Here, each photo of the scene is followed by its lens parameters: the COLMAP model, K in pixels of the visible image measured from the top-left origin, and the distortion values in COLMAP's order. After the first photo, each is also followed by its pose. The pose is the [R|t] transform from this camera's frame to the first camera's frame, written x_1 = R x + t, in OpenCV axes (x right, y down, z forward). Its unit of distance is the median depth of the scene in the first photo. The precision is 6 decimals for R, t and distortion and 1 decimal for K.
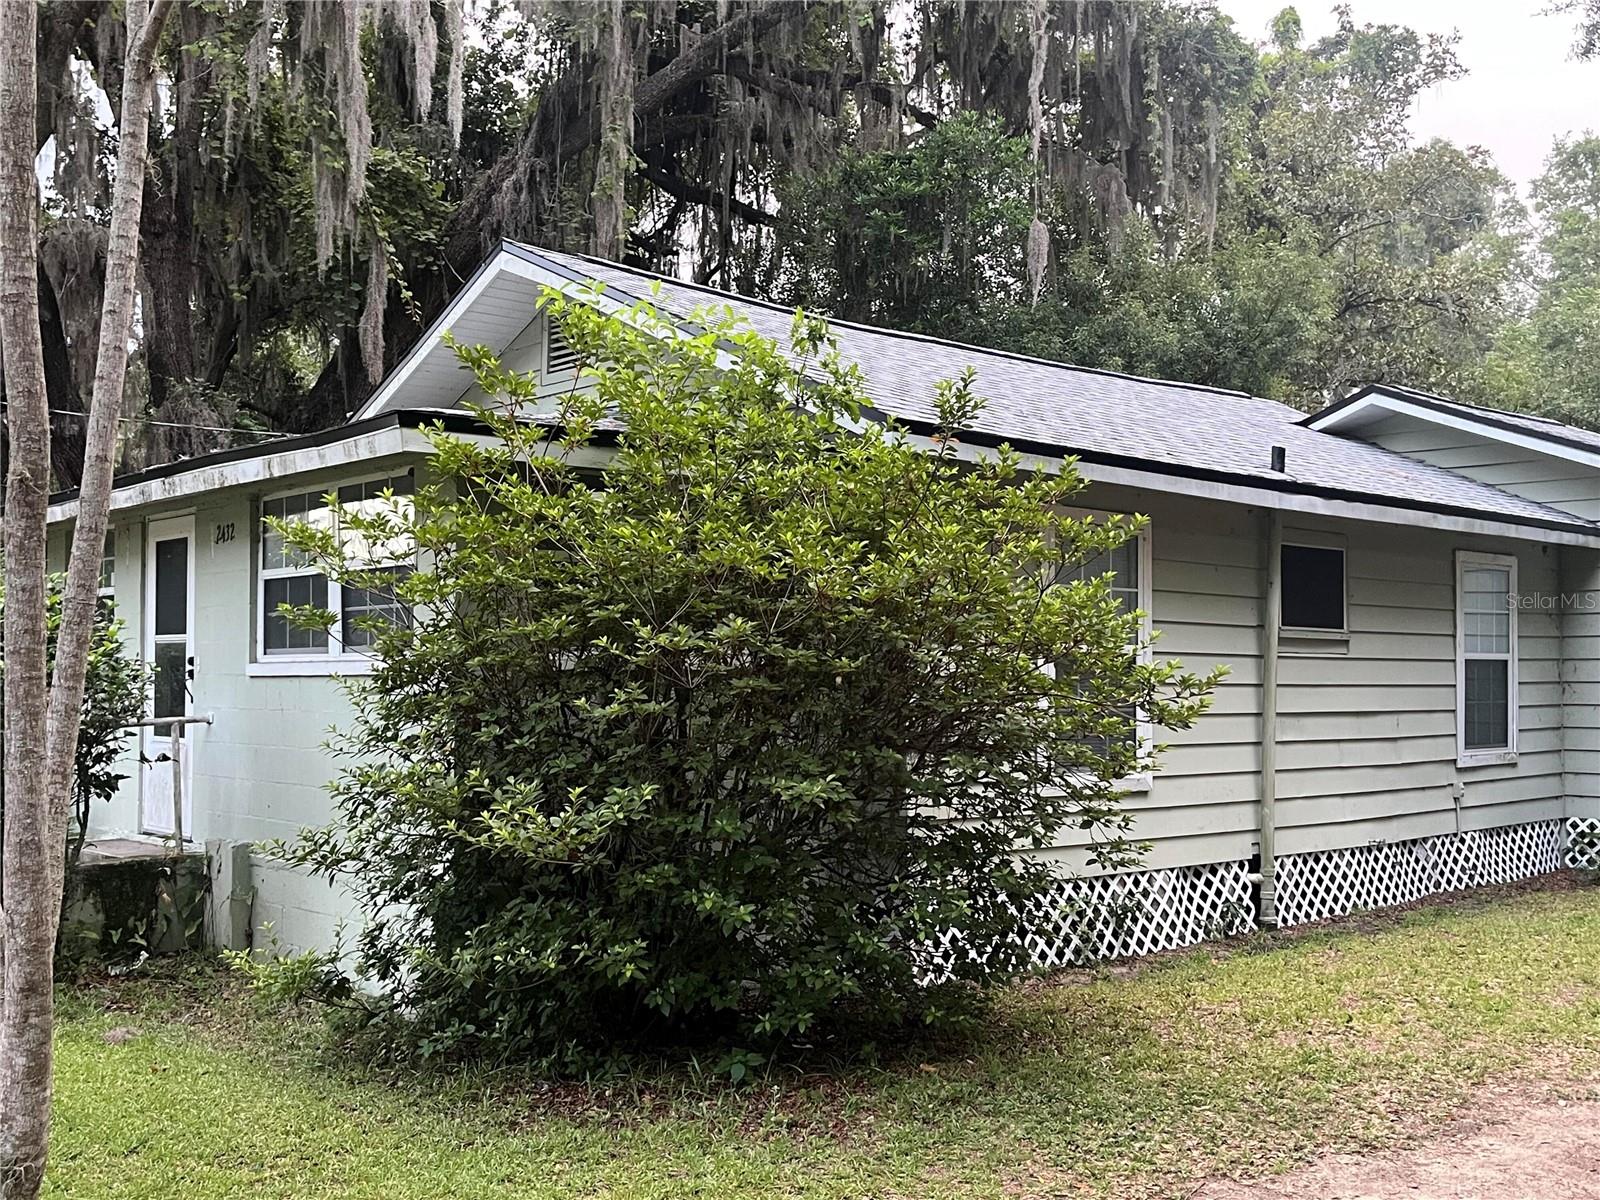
lens RADIAL K [[1634.3, 0, 803.2], [0, 1634.3, 592.1], [0, 0, 1]] dist [0.020672, 0.019336]
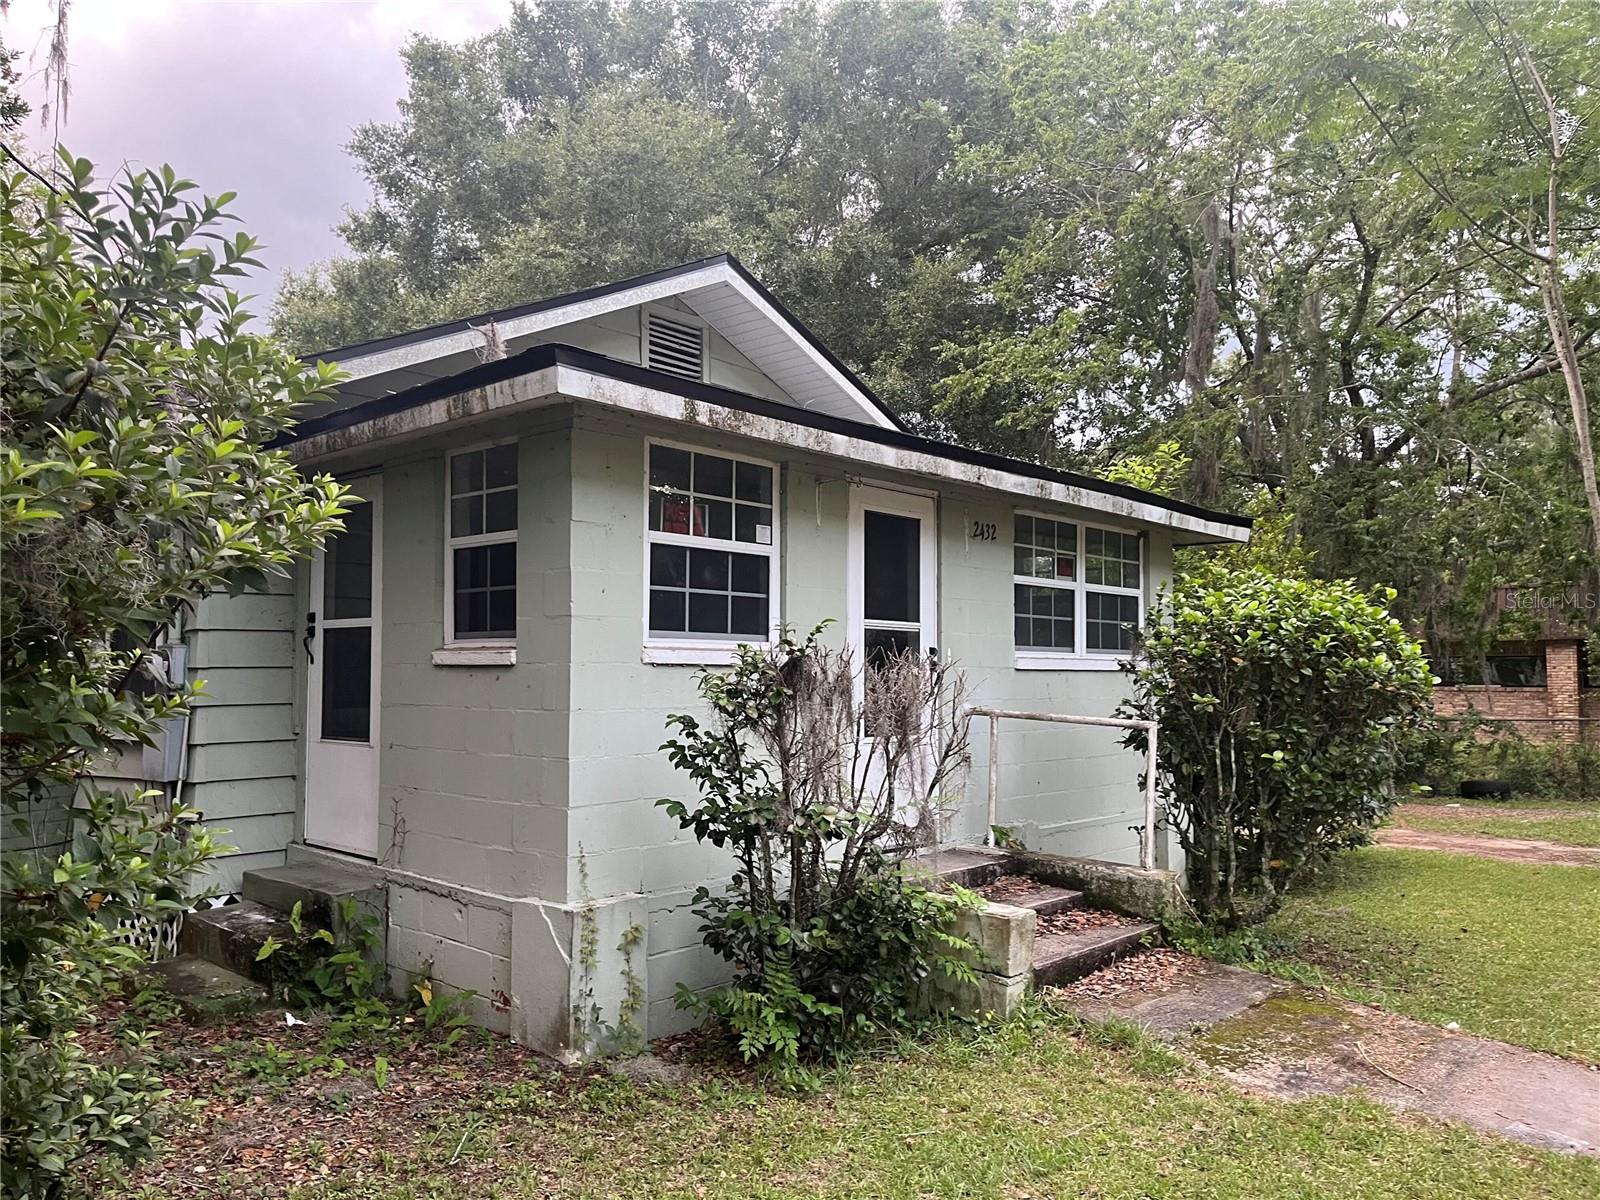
lens RADIAL K [[1175.5, 0, 769.9], [0, 1175.5, 599.7], [0, 0, 1]] dist [0.051346, -0.058041]
pose [[-0.071722, 0.073147, 0.994739, -0.722475], [-0.045891, 0.996009, -0.076549, 0.047129], [-0.996368, -0.051140, -0.068079, 0.788282]]
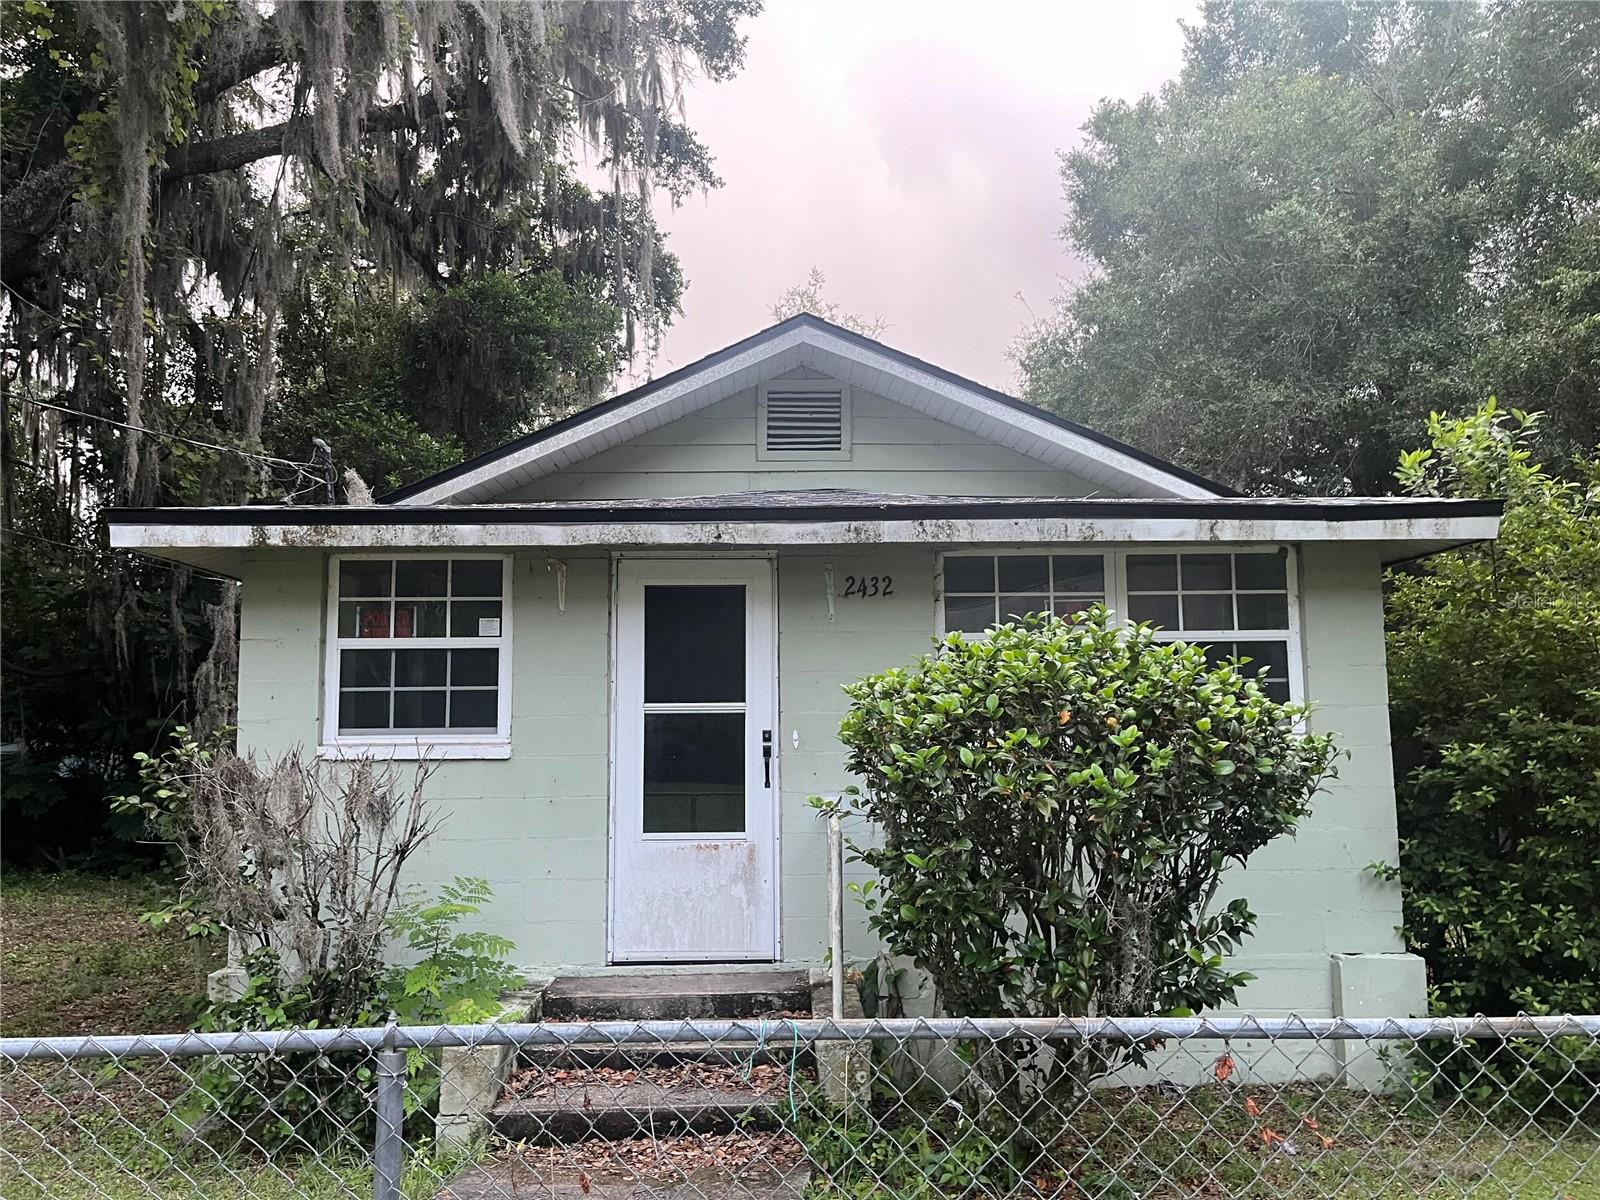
lens RADIAL K [[1203.2, 0, 800.0], [0, 1203.2, 600.0], [0, 0, 1]] dist [0.059772, -0.076676]
pose [[0.664833, 0.088014, 0.741789, -0.563510], [-0.028795, 0.995316, -0.092287, 0.020217], [-0.746437, 0.039996, 0.664253, 0.402701]]
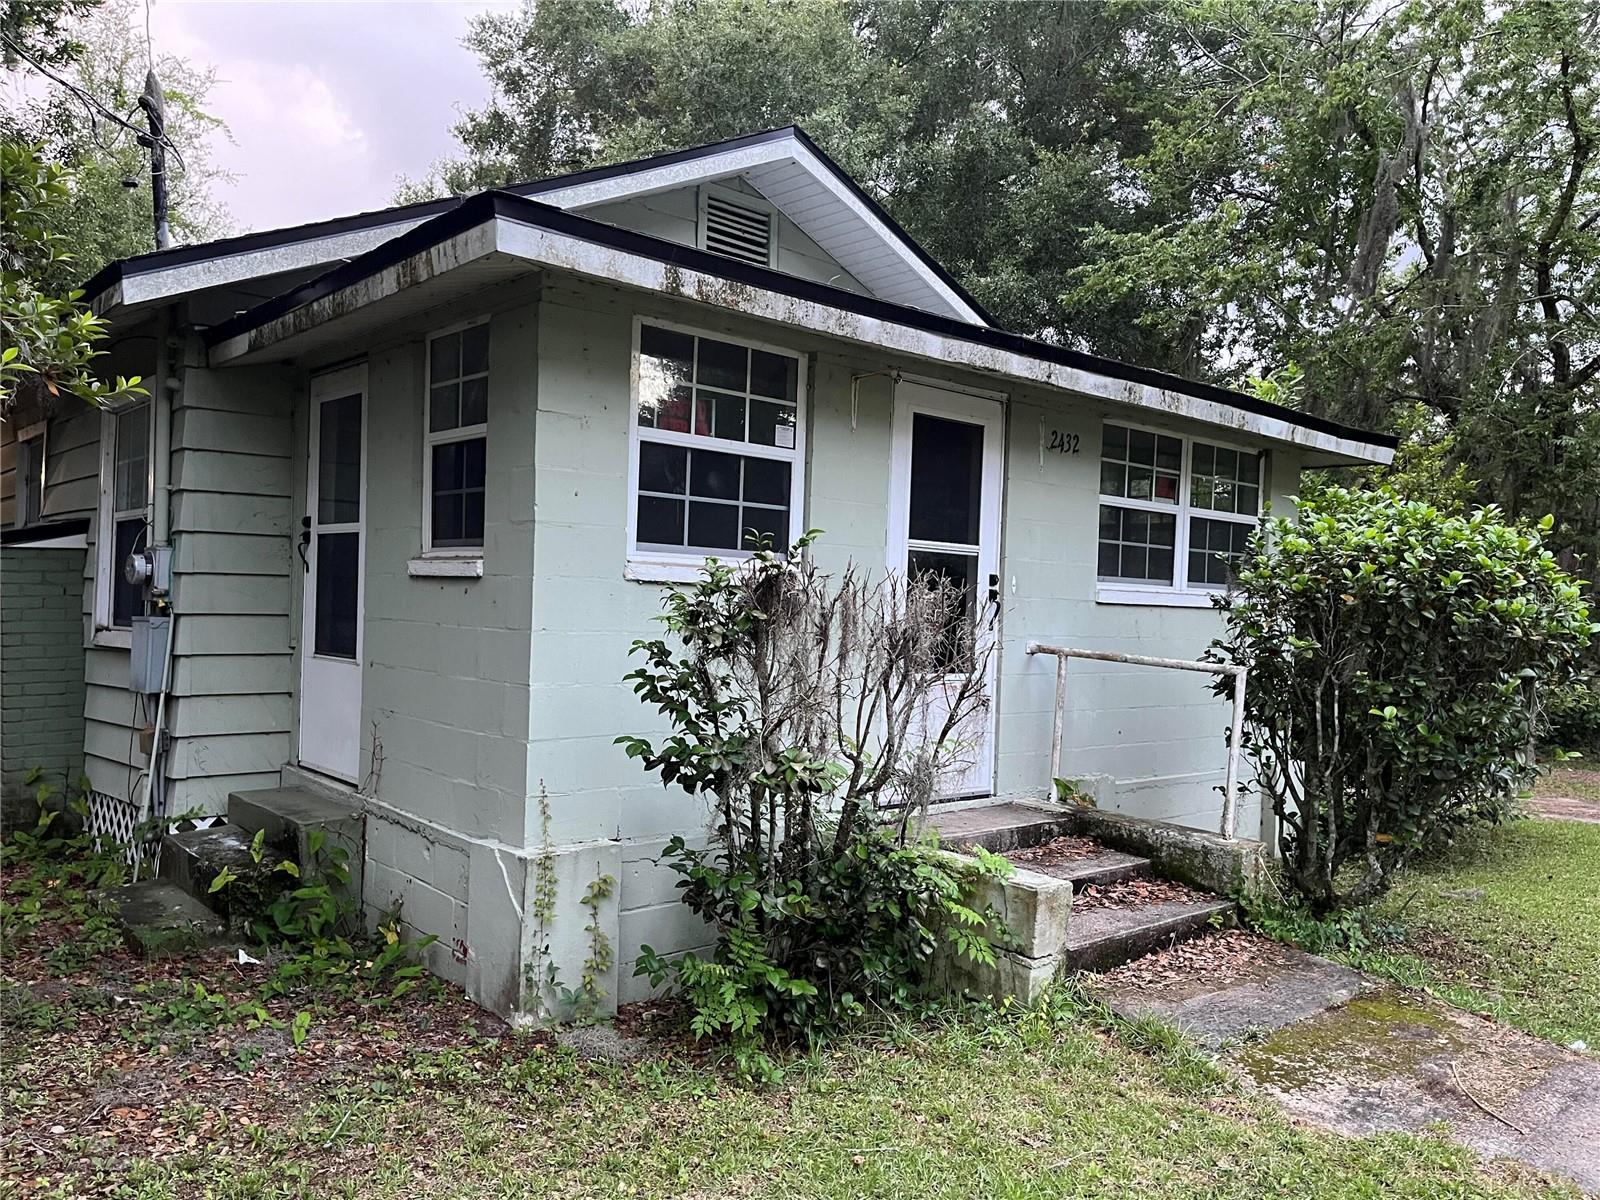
lens RADIAL K [[1203.2, 0, 800.0], [0, 1203.2, 600.0], [0, 0, 1]] dist [0.059772, -0.076676]
pose [[0.020051, 0.013961, 0.999701, -0.679627], [-0.077447, 0.996920, -0.012368, 0.046536], [-0.996795, -0.077176, 0.021070, 0.748254]]
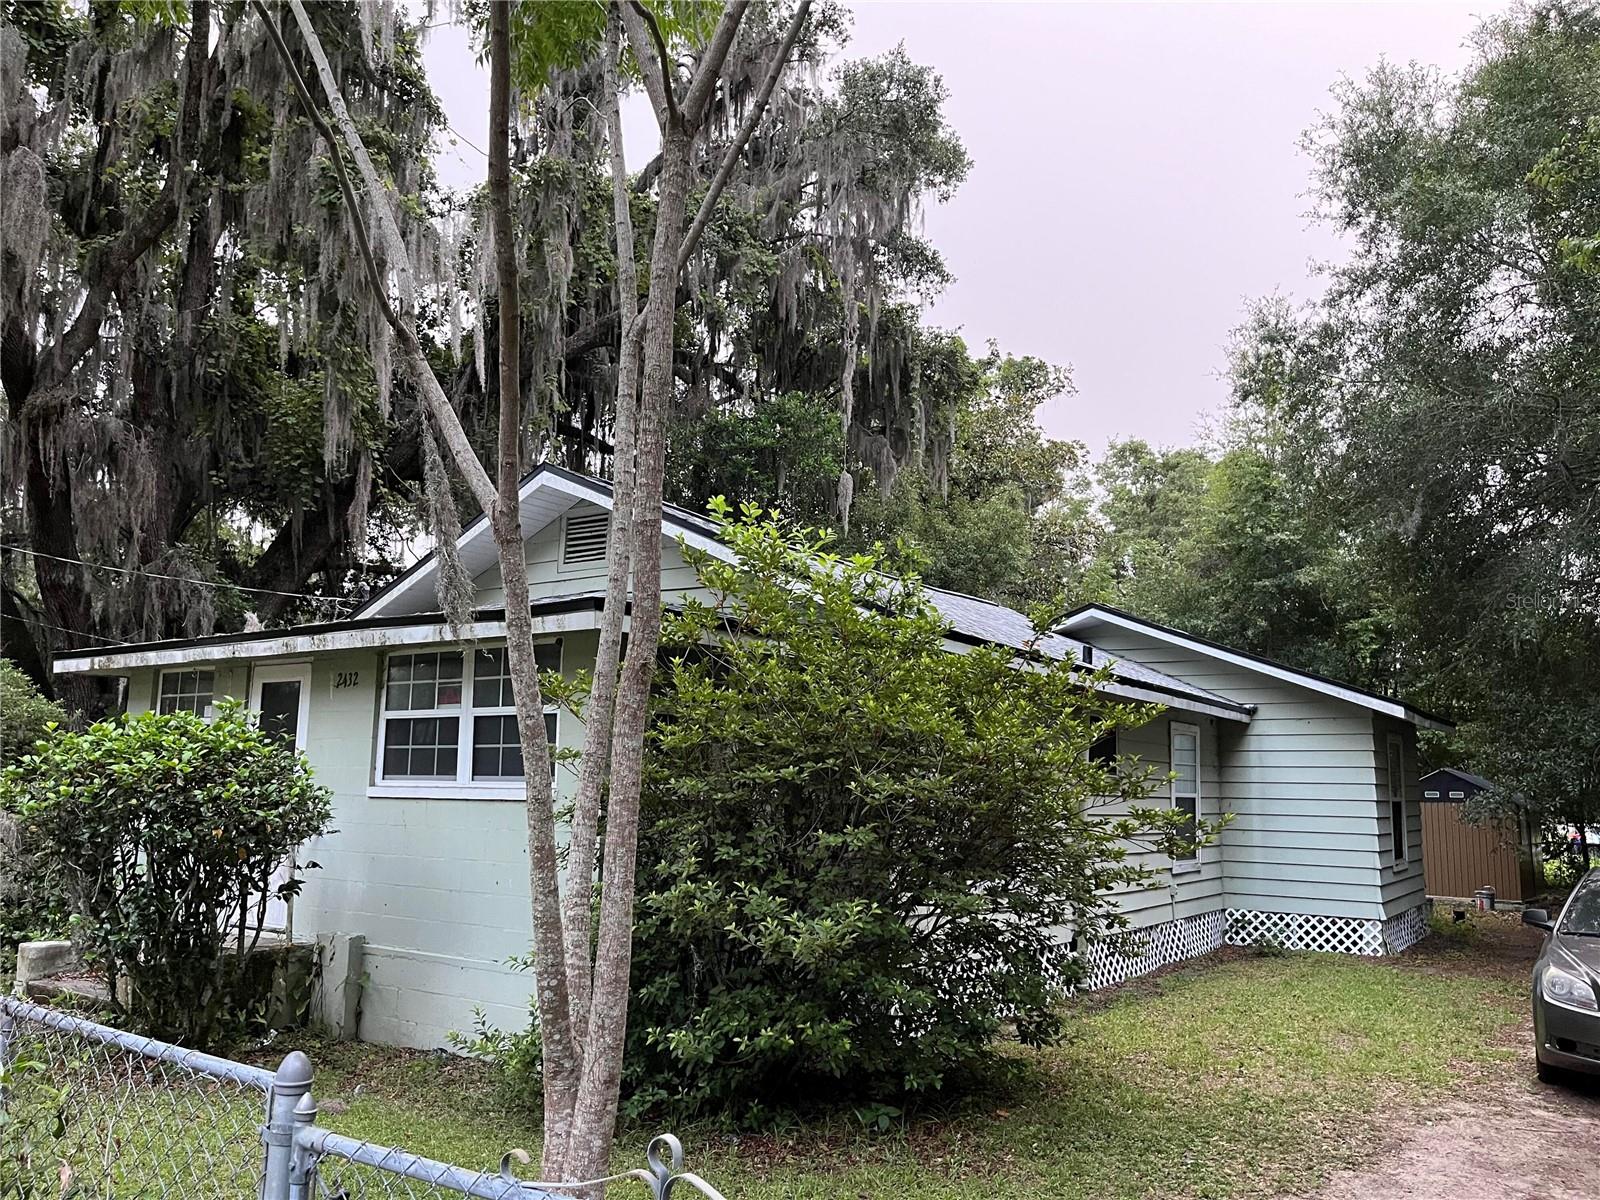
lens RADIAL K [[1203.2, 0, 800.0], [0, 1203.2, 600.0], [0, 0, 1]] dist [0.059772, -0.076676]
pose [[0.976291, 0.054859, 0.209395, -0.141304], [-0.032735, 0.993645, -0.107695, -0.005465], [-0.213972, 0.098287, 0.971883, 0.015942]]
